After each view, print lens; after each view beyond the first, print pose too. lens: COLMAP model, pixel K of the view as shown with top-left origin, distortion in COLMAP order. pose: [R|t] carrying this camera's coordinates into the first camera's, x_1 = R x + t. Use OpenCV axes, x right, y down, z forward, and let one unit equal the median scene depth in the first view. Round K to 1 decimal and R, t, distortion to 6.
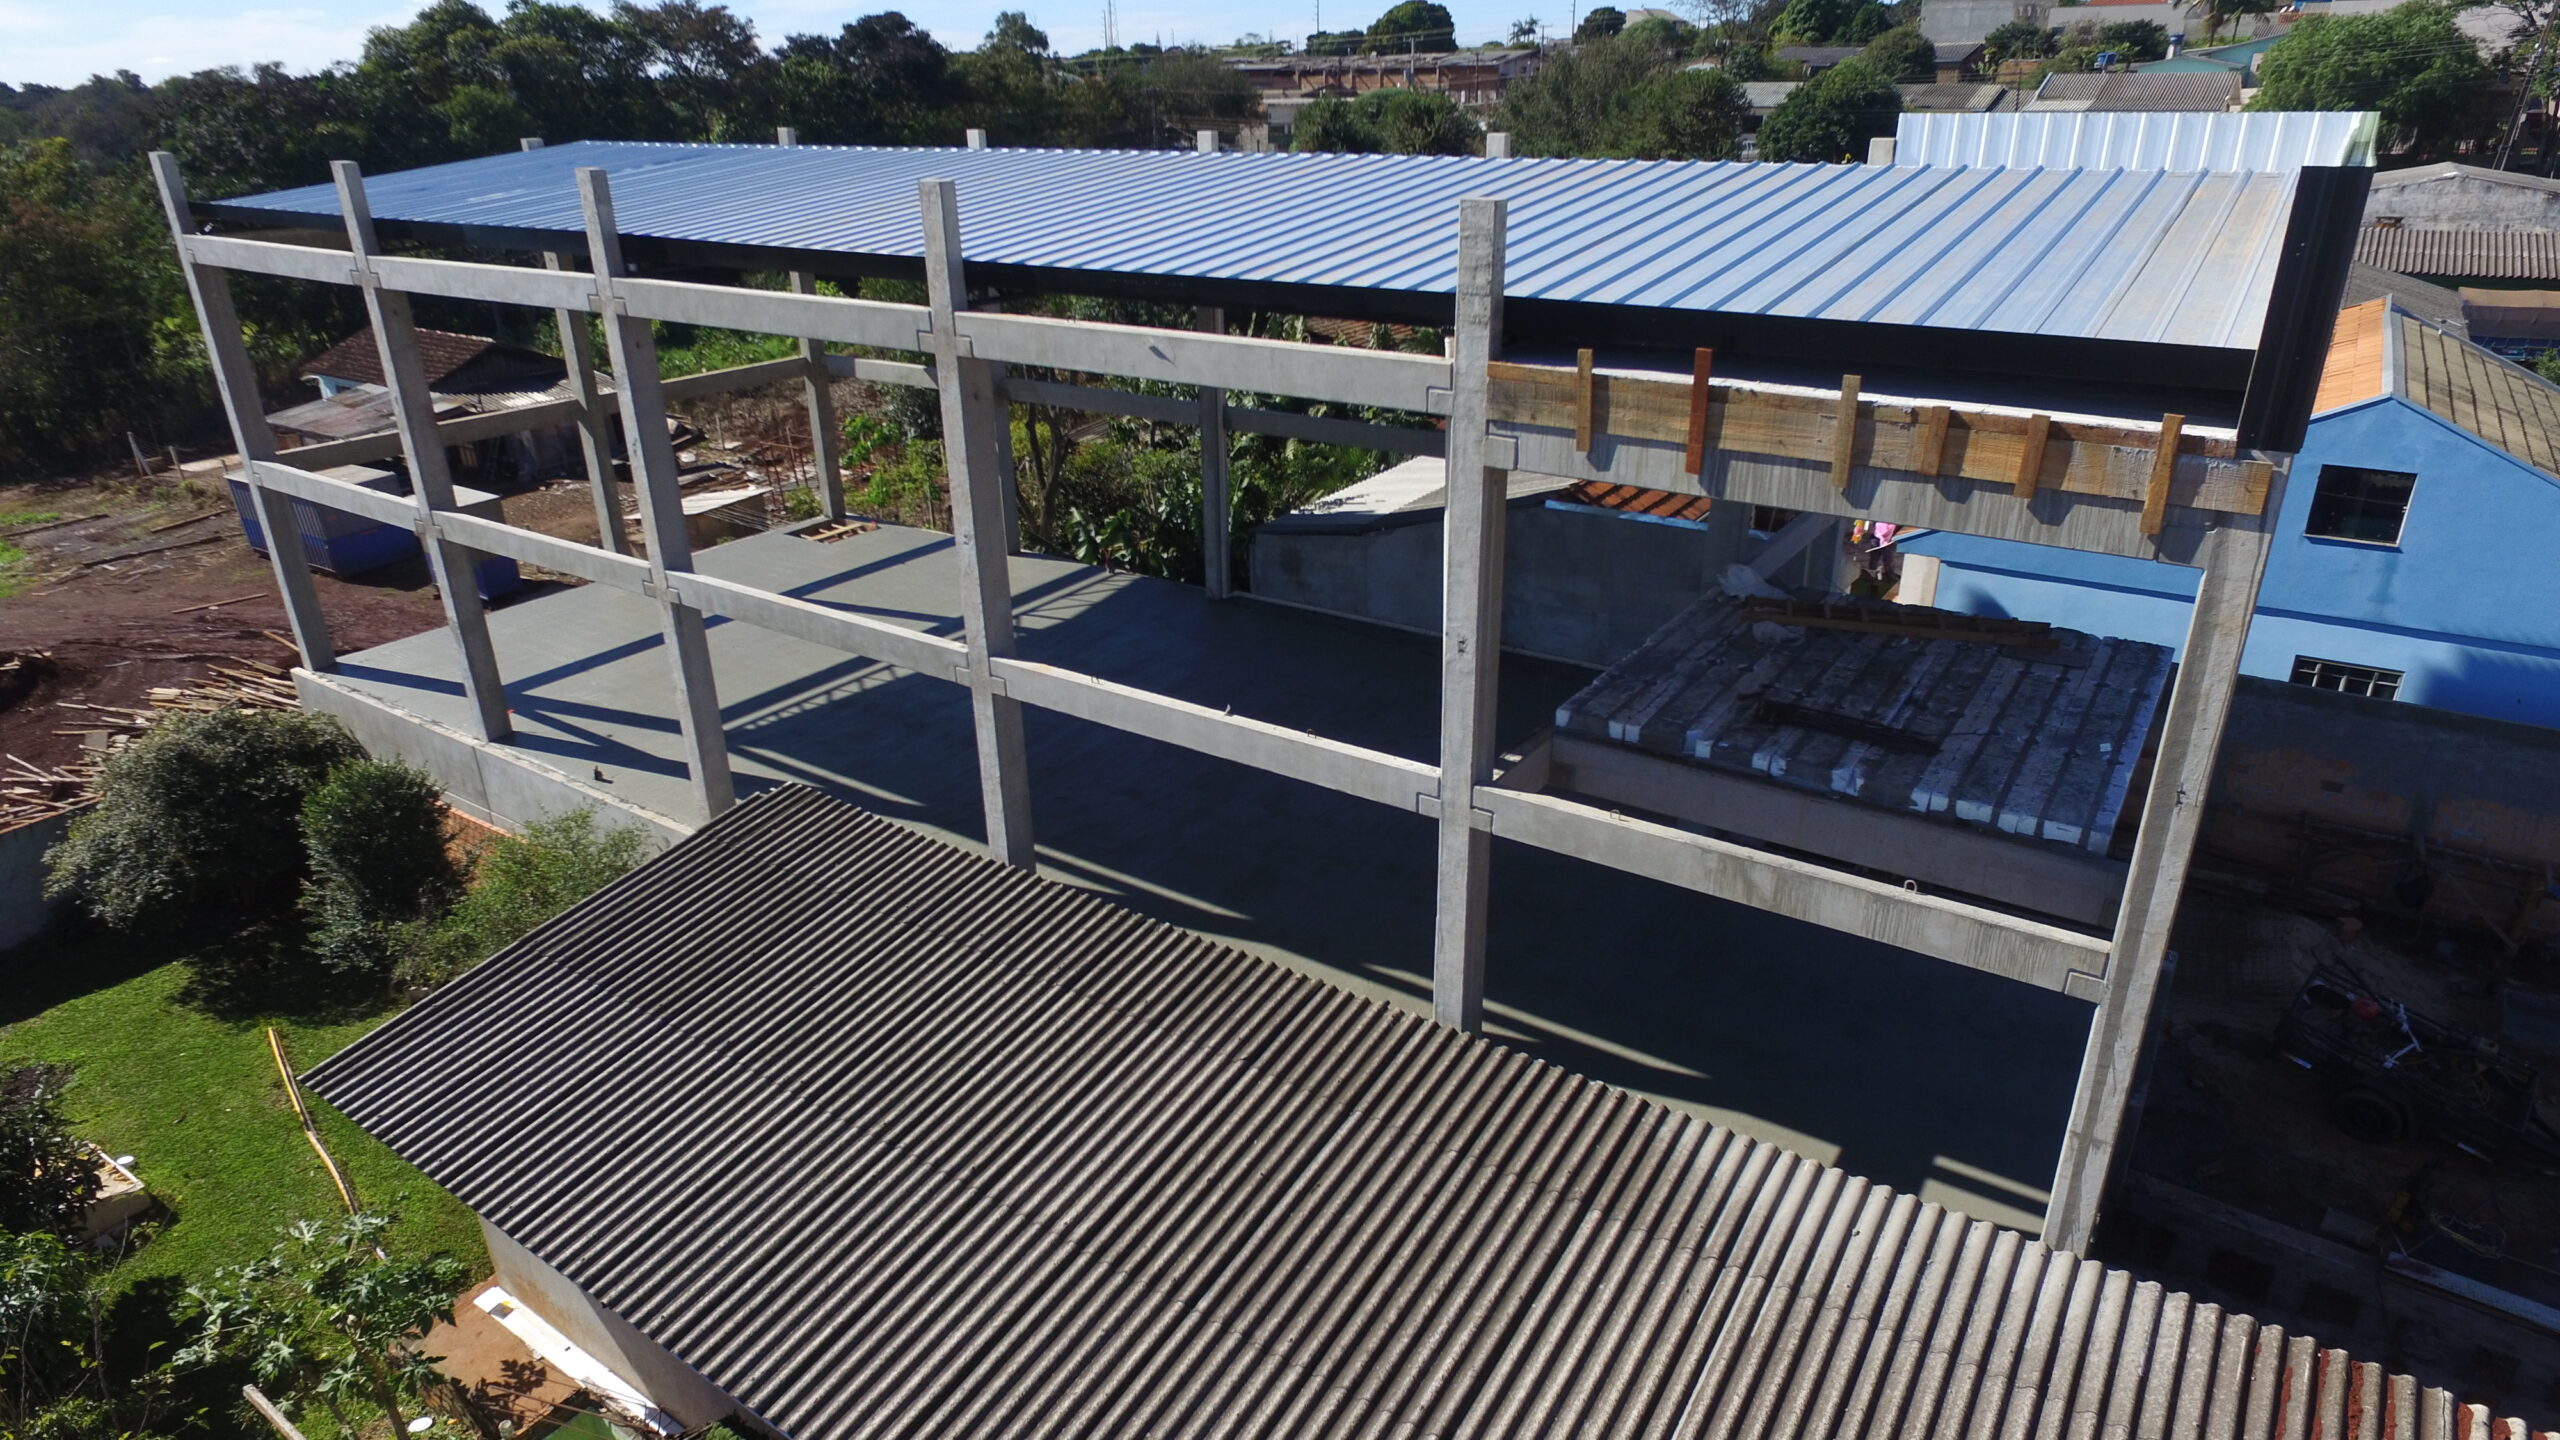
lens RADIAL K [[1473.7, 0, 1290.6], [0, 1473.7, 720.1], [0, 0, 1]] dist [-0.018324, 0.020520]
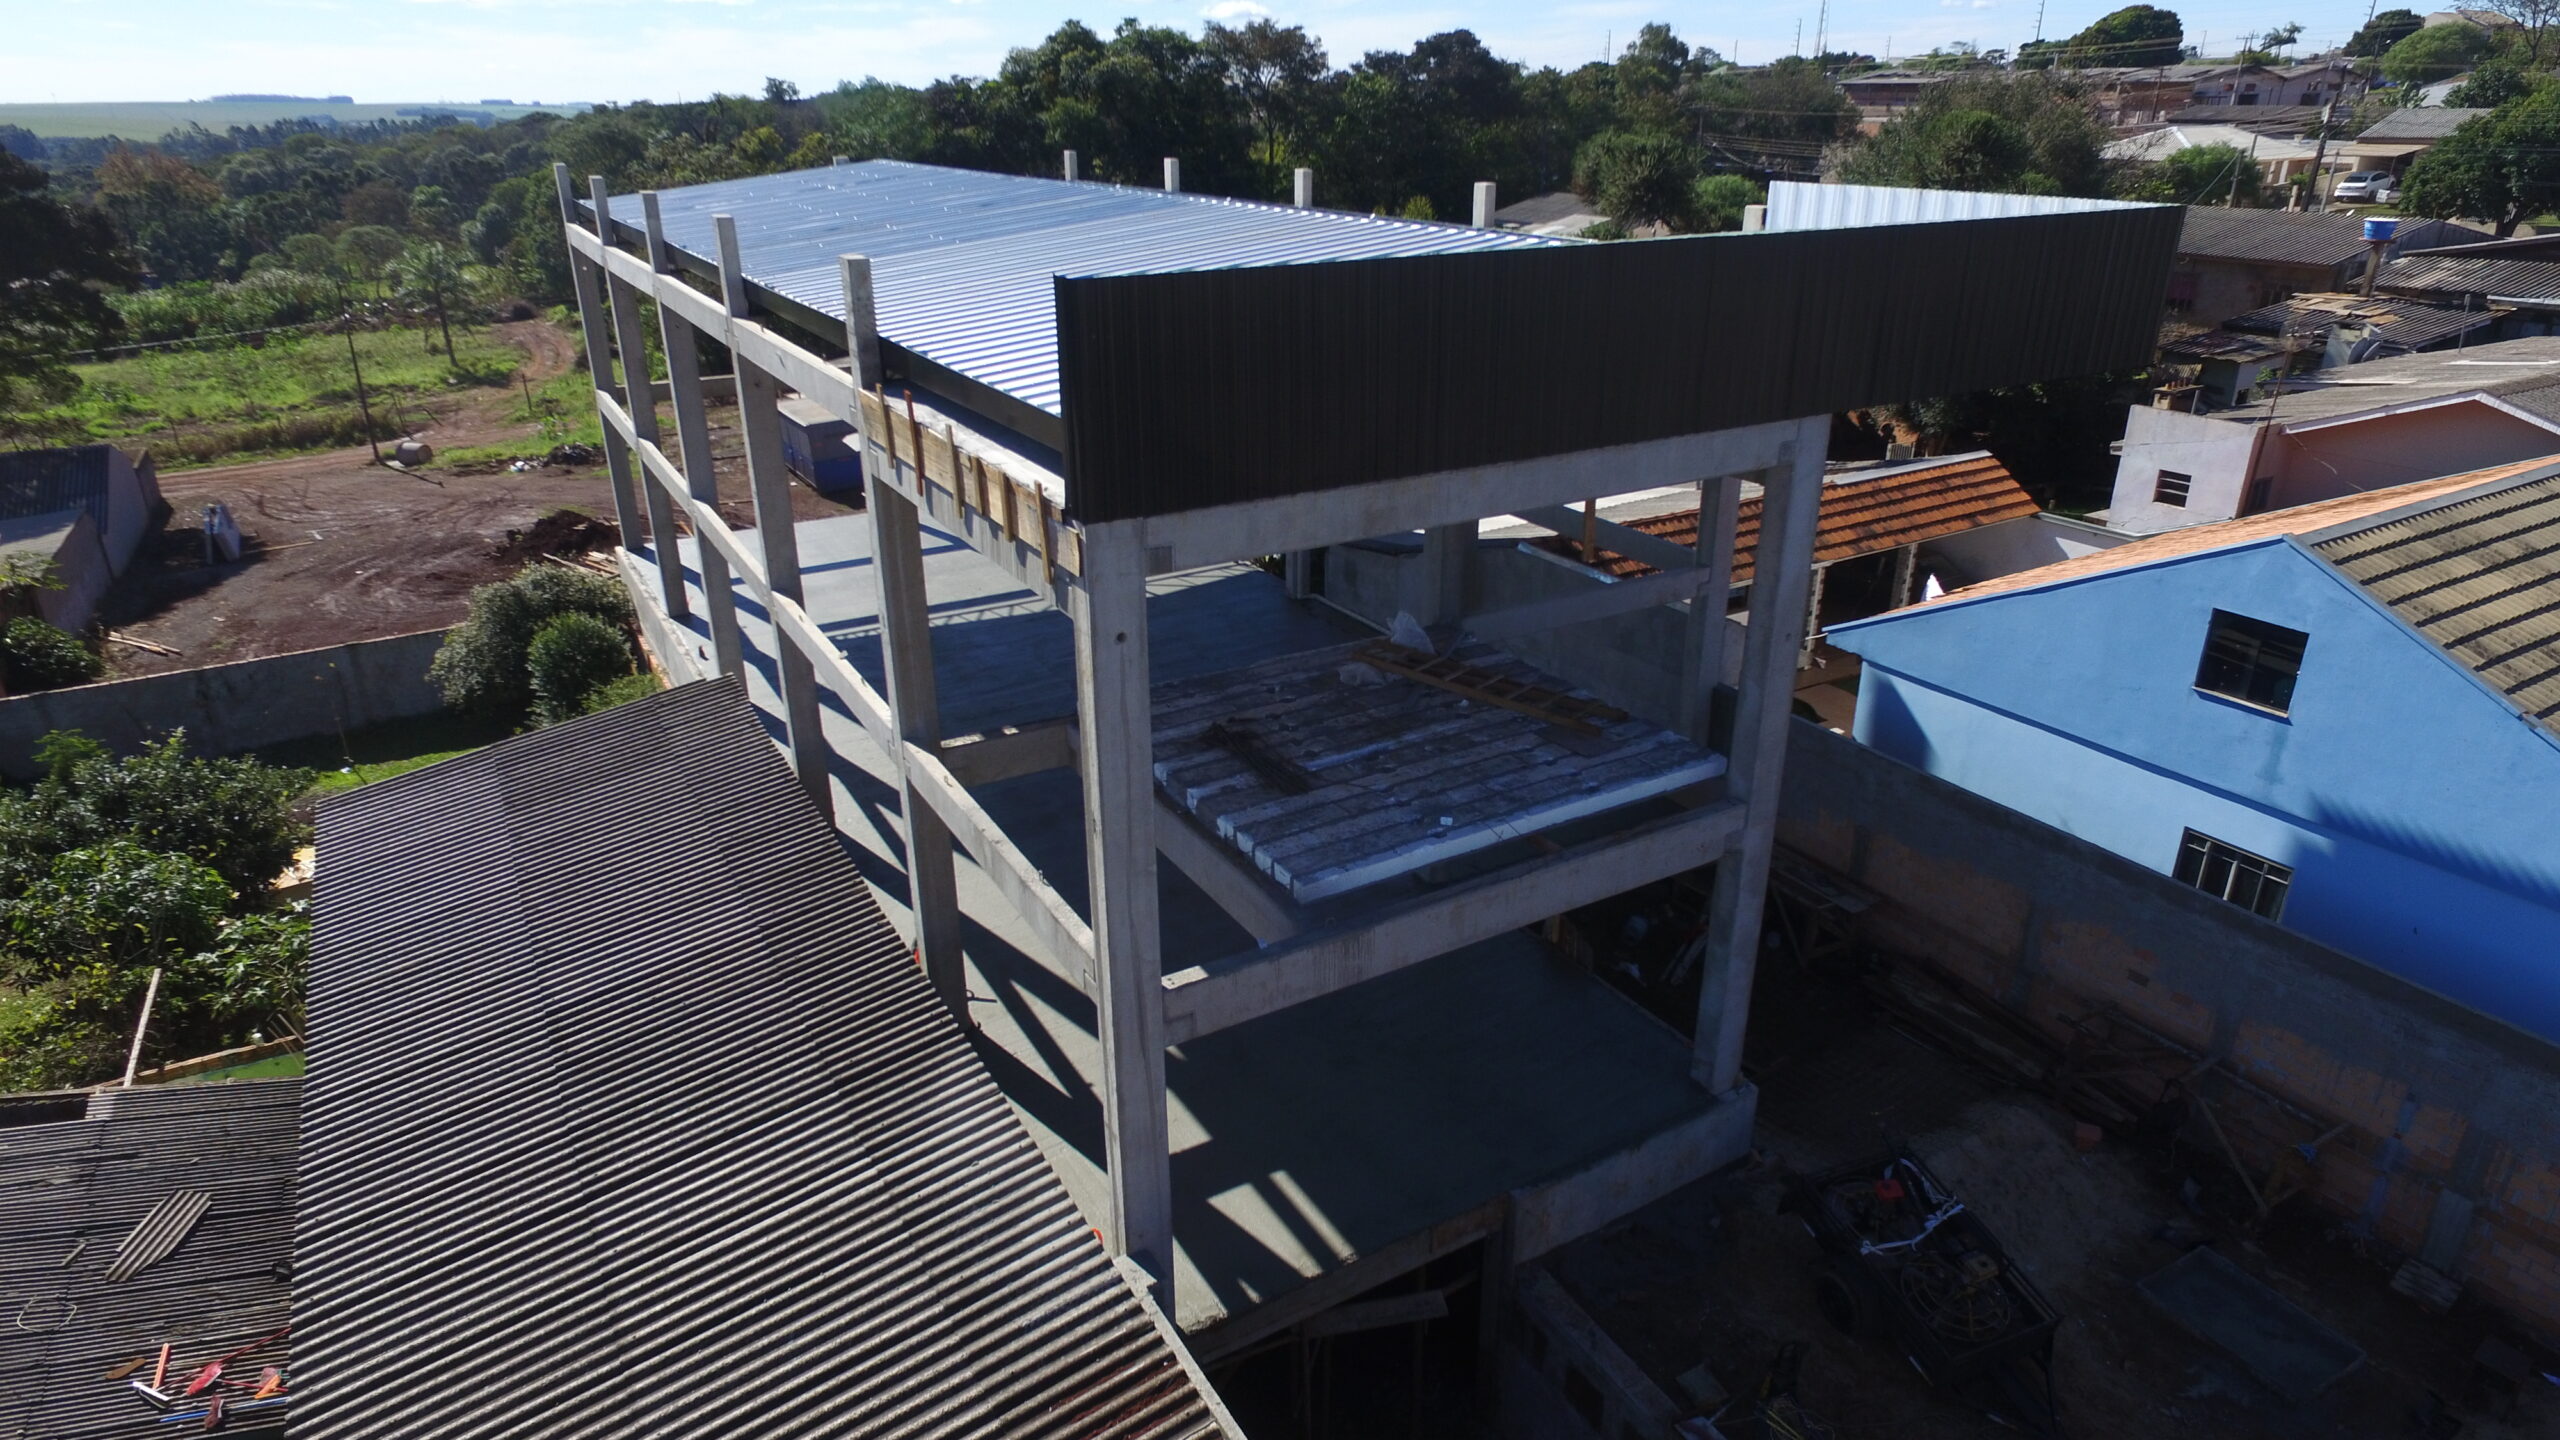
lens RADIAL K [[1473.7, 0, 1290.6], [0, 1473.7, 720.1], [0, 0, 1]] dist [-0.018324, 0.020520]
pose [[0.904797, 0.176245, -0.387659, 0.509078], [-0.177544, 0.983567, 0.032780, -0.039047], [0.387066, 0.039168, 0.921220, 0.009421]]
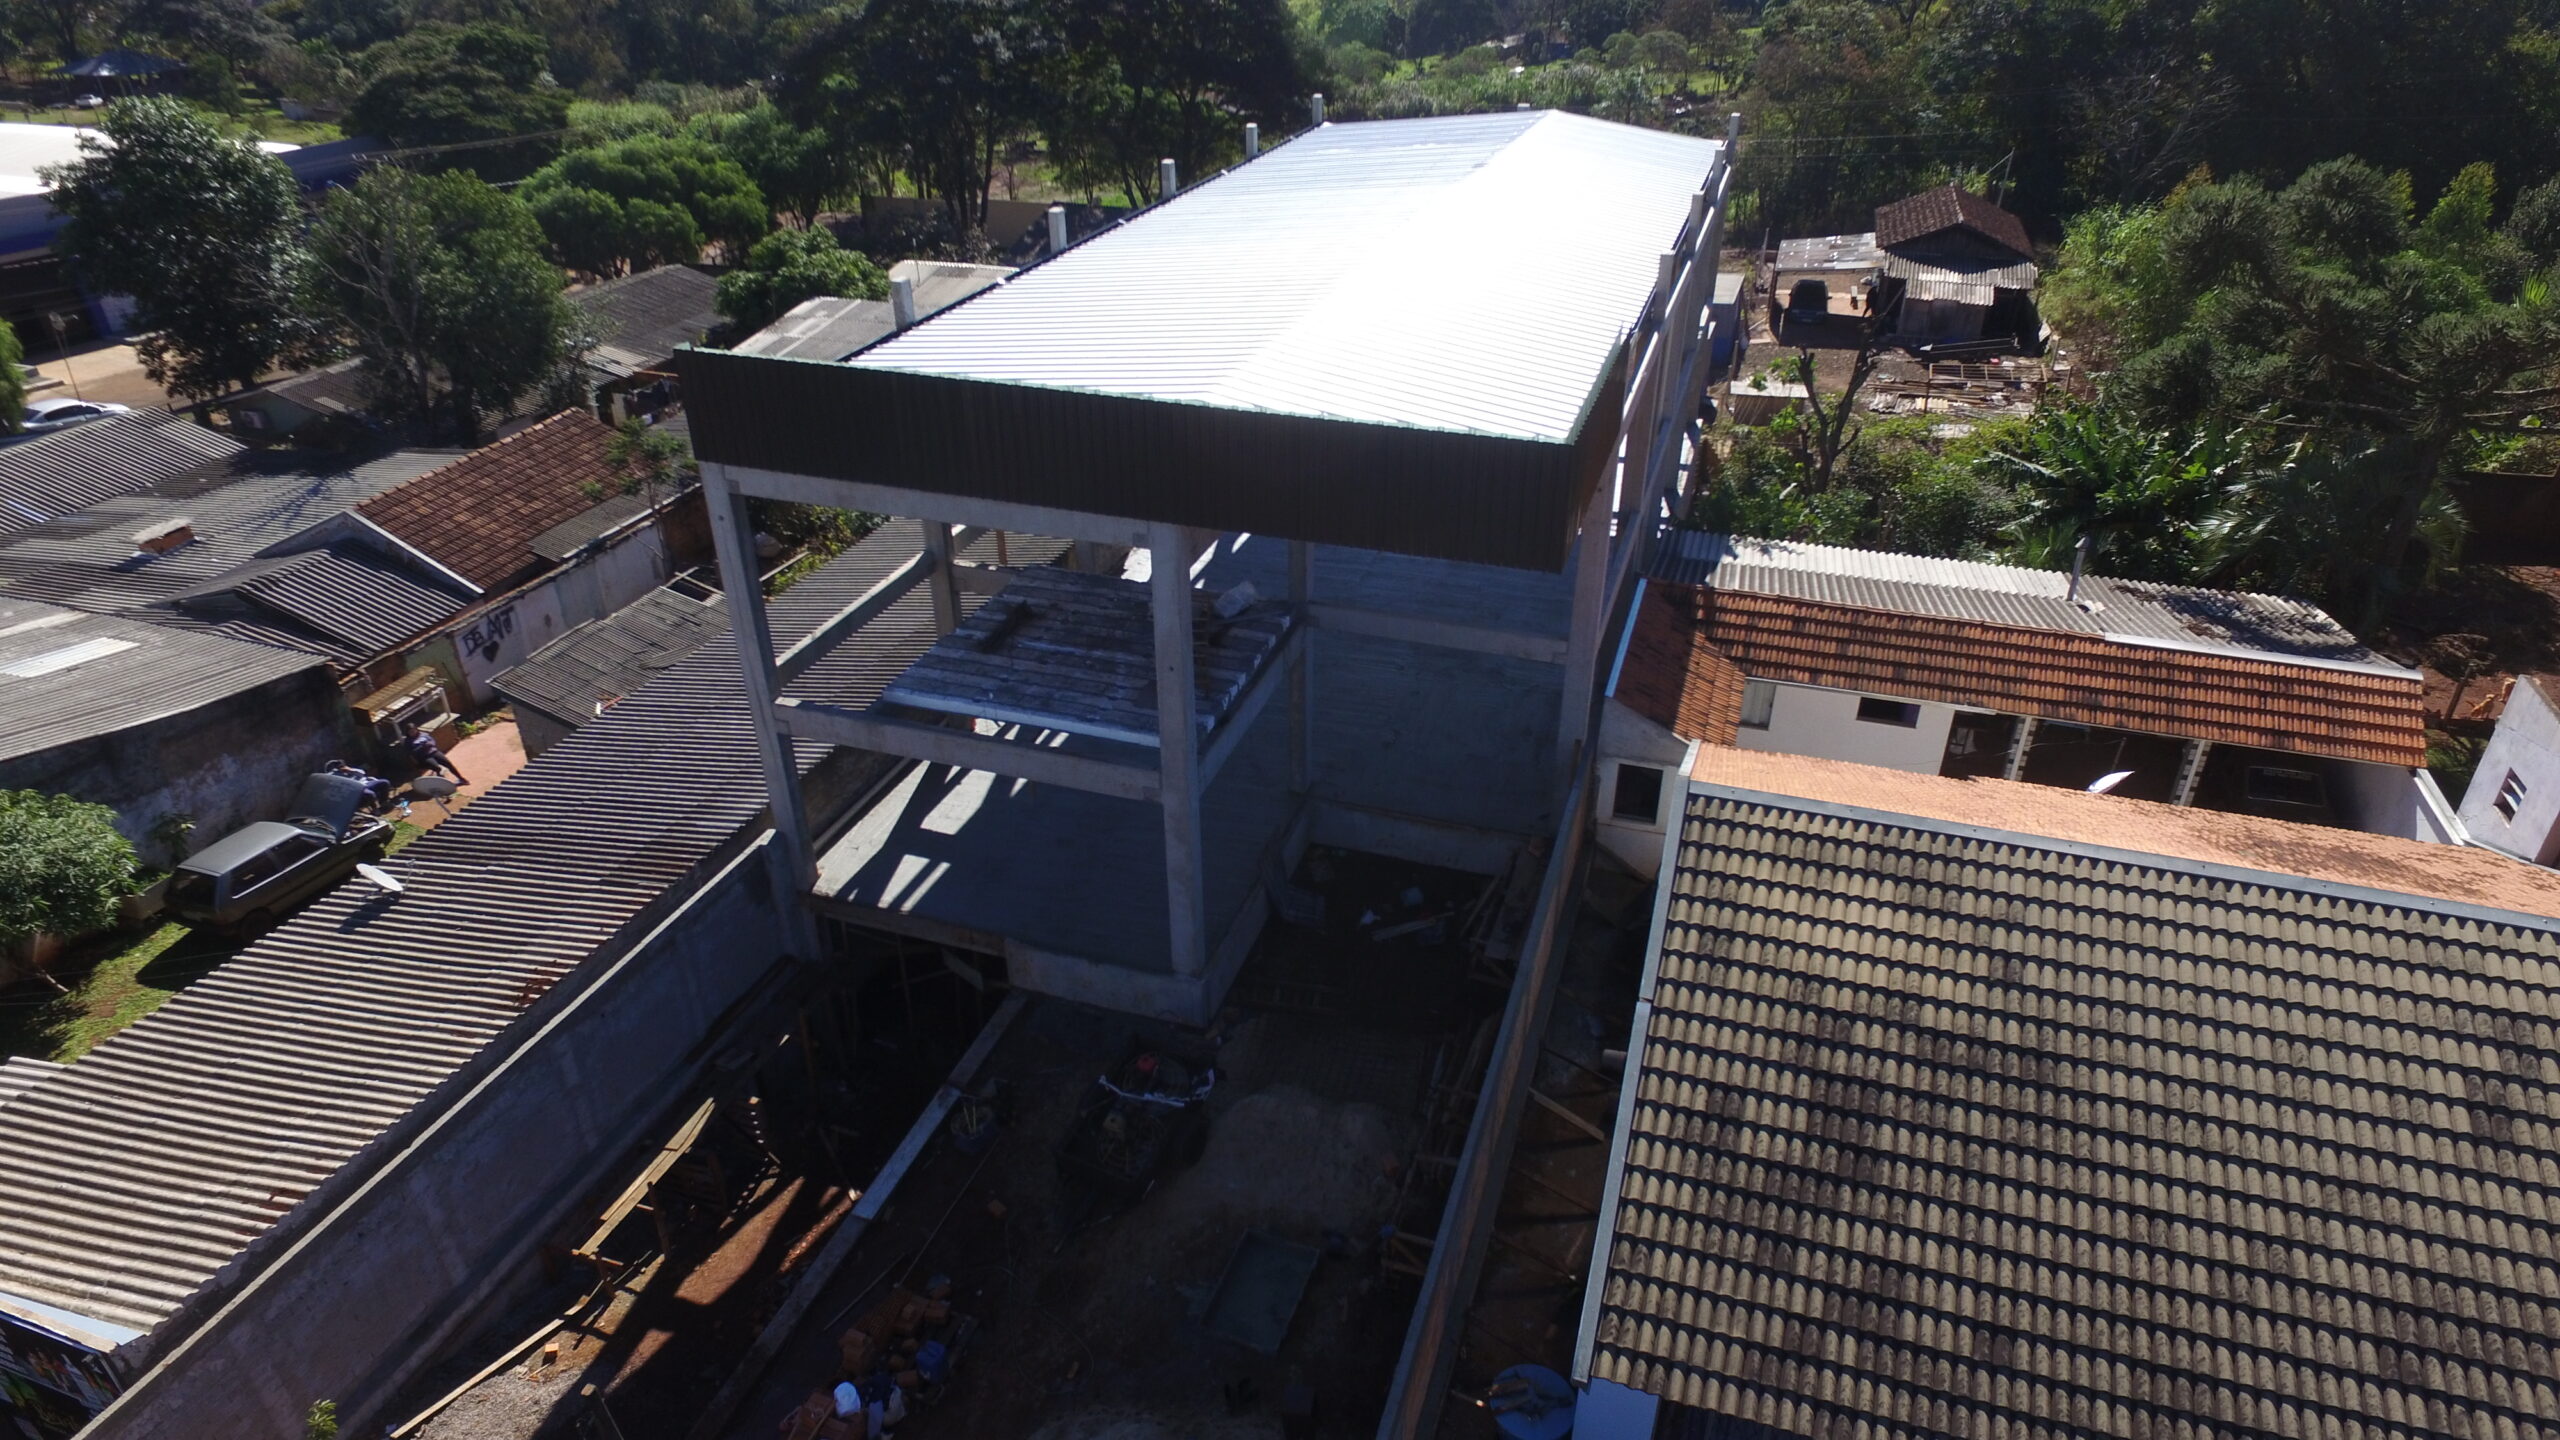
lens RADIAL K [[1473.7, 0, 1290.6], [0, 1473.7, 720.1], [0, 0, 1]] dist [-0.018324, 0.020520]
pose [[0.272788, 0.496837, -0.823856, 1.214907], [-0.386693, 0.840739, 0.378980, -0.428163], [0.880940, 0.215198, 0.421467, 0.365591]]
